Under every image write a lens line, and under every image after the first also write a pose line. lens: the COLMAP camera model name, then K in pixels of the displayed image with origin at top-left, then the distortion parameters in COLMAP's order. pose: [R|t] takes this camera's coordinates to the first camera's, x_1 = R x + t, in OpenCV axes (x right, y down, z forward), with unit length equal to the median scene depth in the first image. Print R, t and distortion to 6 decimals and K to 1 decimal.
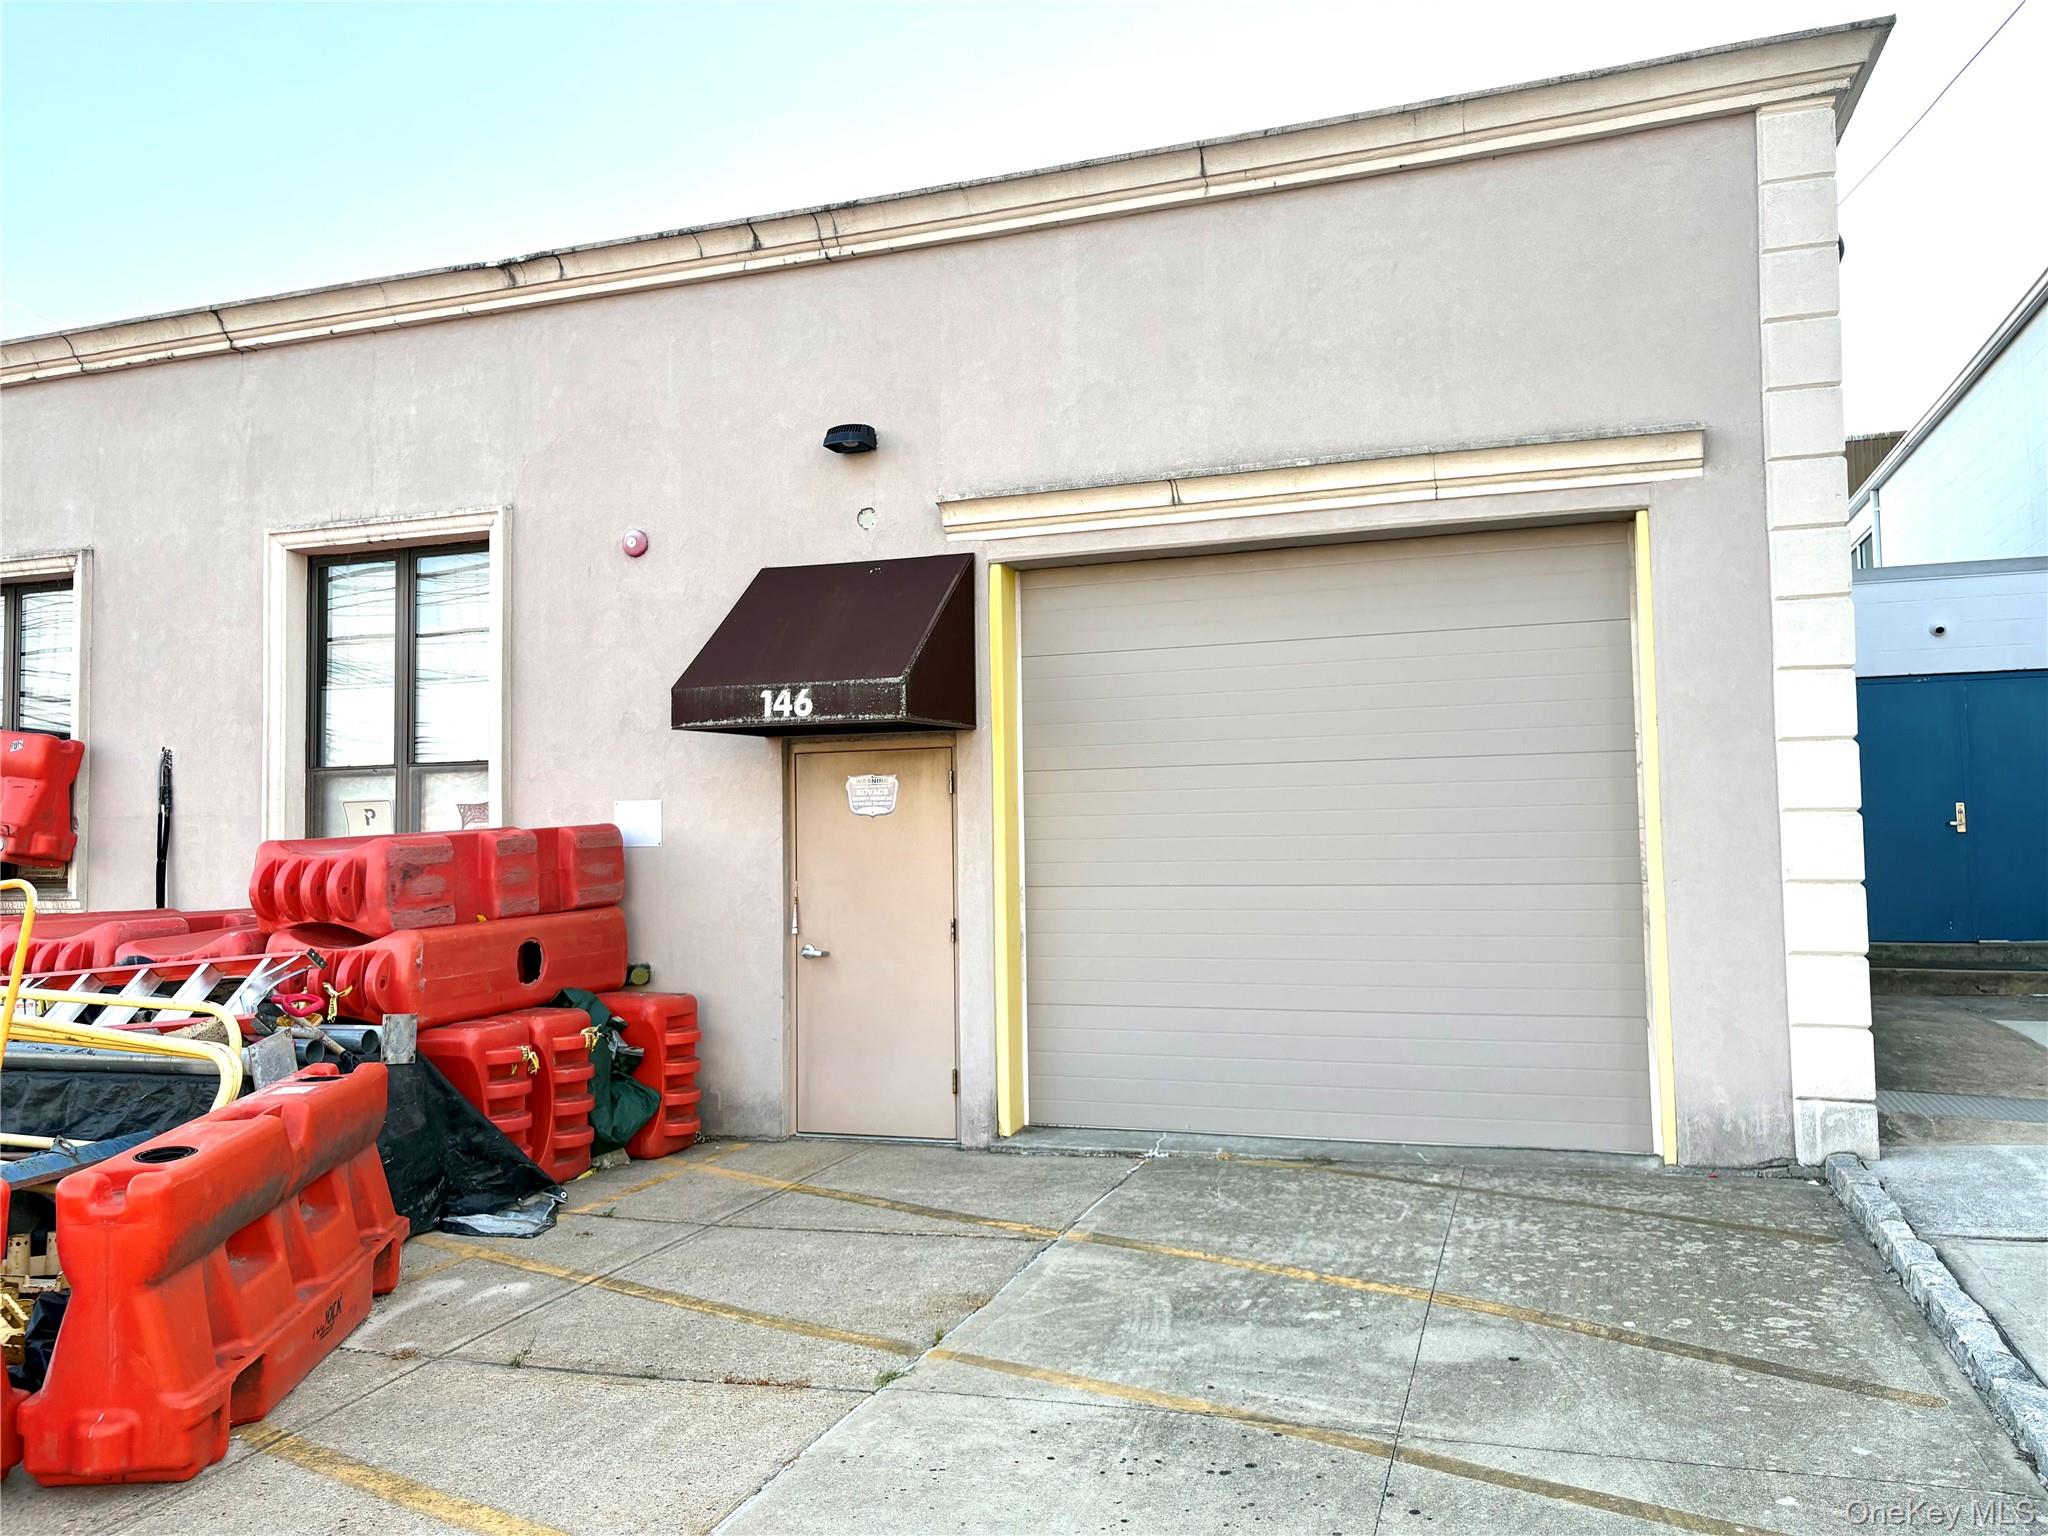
lens RADIAL K [[1537.1, 0, 998.1], [0, 1537.1, 760.1], [0, 0, 1]] dist [0.025033, -0.002184]
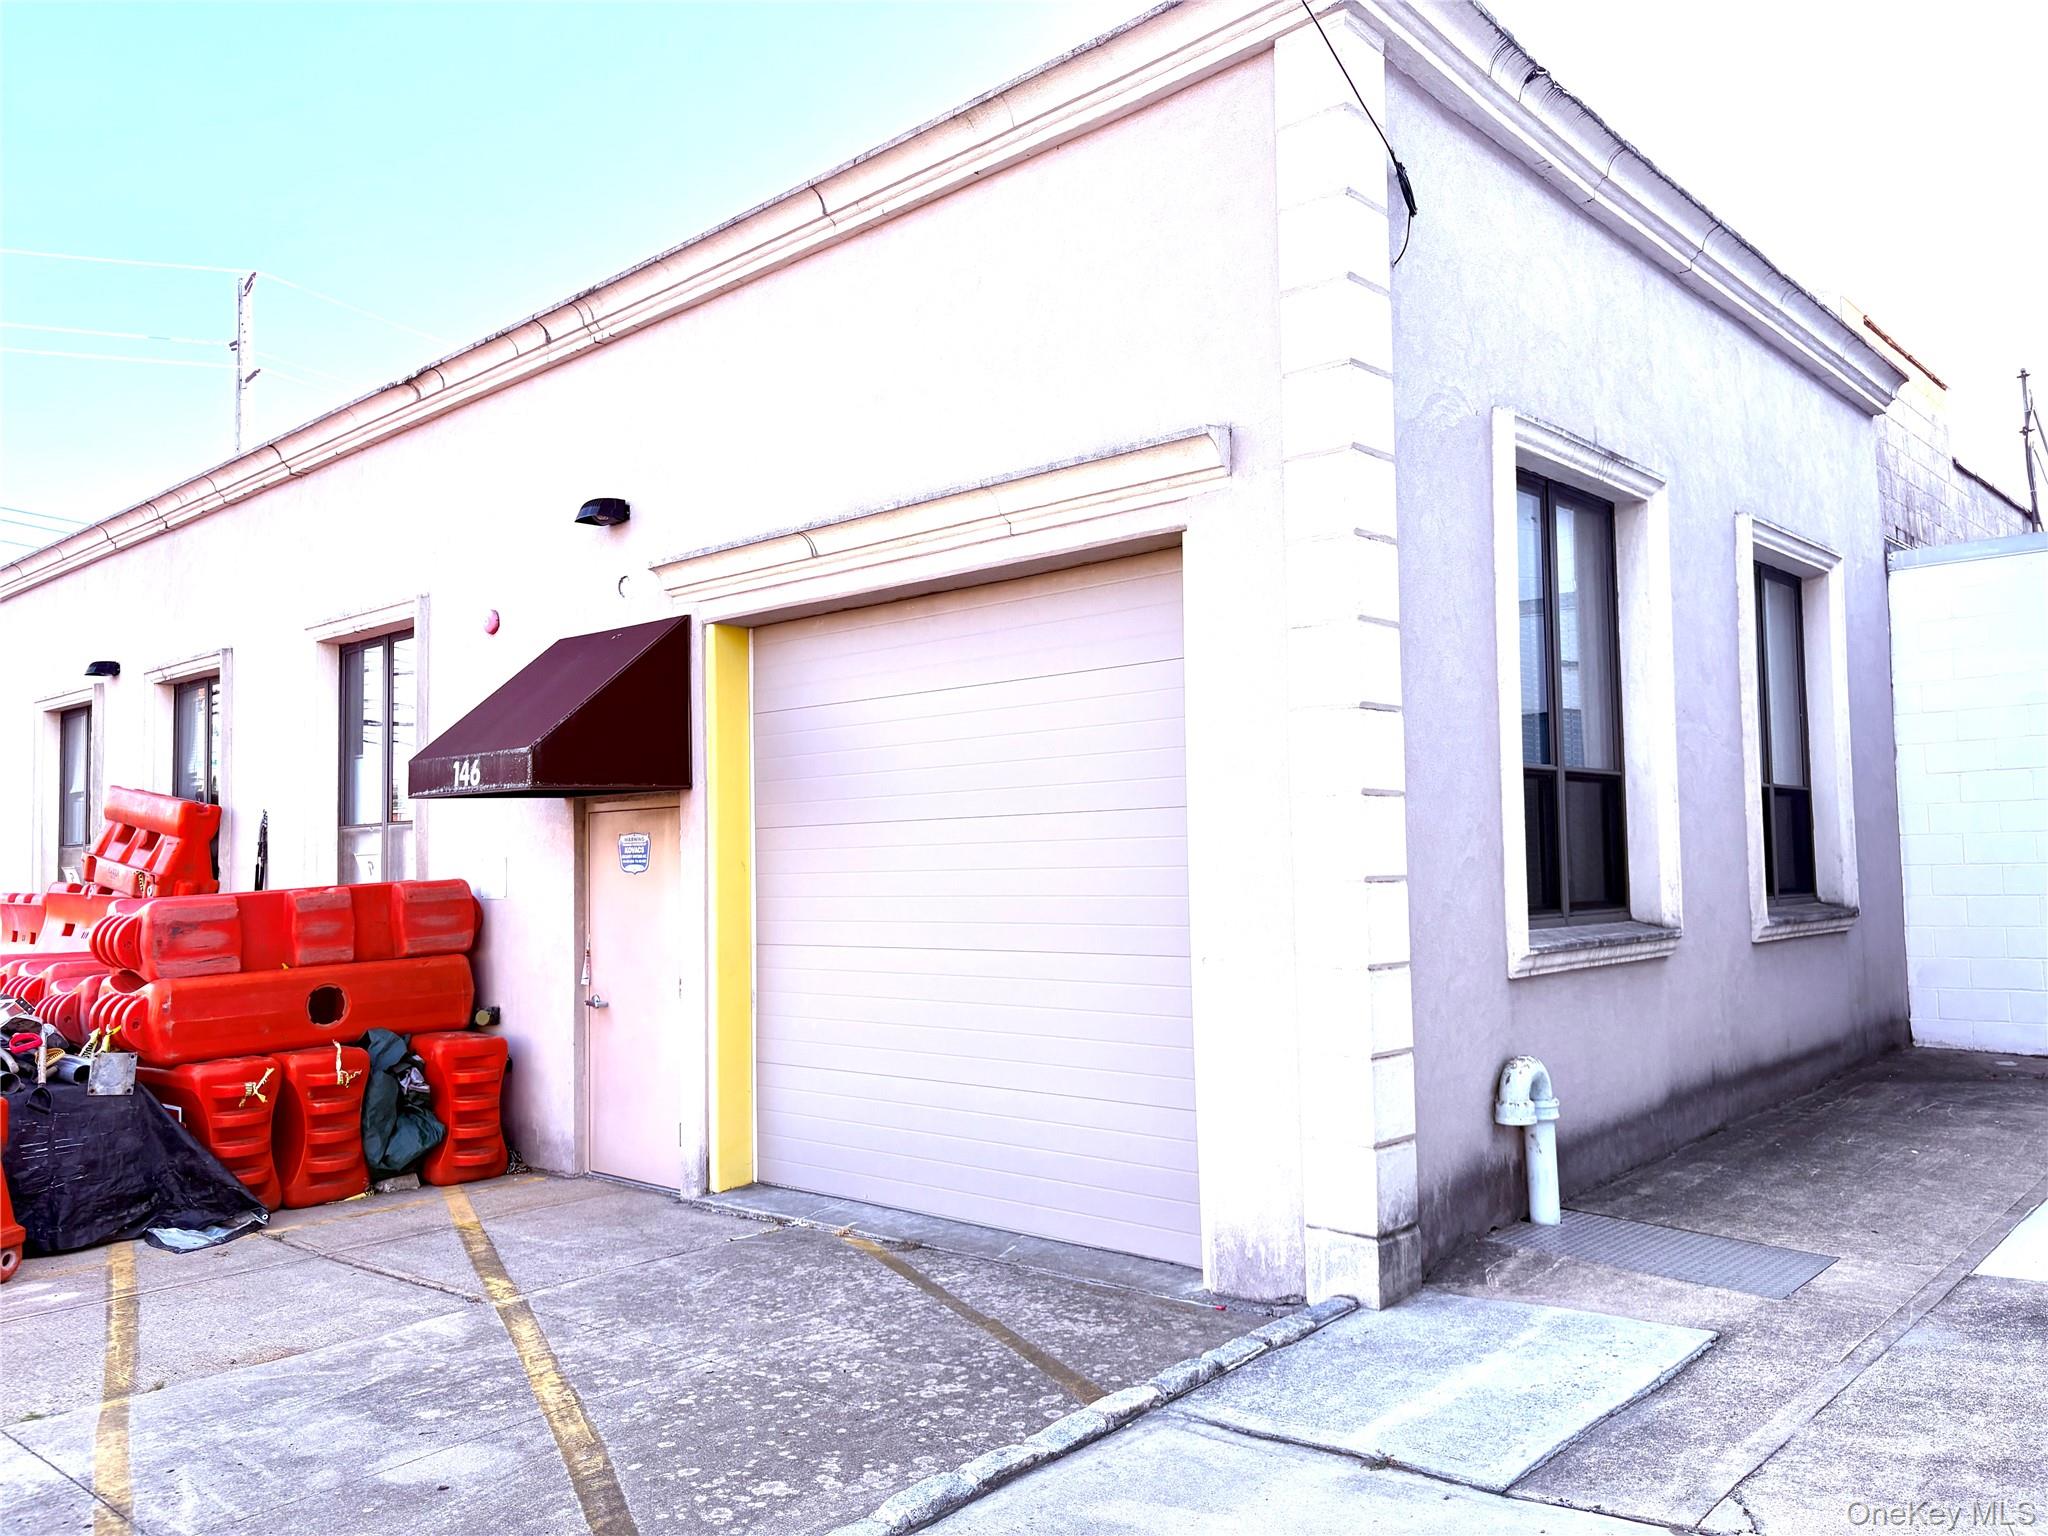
lens RADIAL K [[1531.9, 0, 1012.0], [0, 1531.9, 778.2], [0, 0, 1]] dist [0.041710, -0.032857]
pose [[0.920285, -0.023618, -0.390535, 0.663605], [0.026114, 0.999658, 0.001081, -0.026216], [0.390376, -0.011194, 0.920588, 0.168452]]
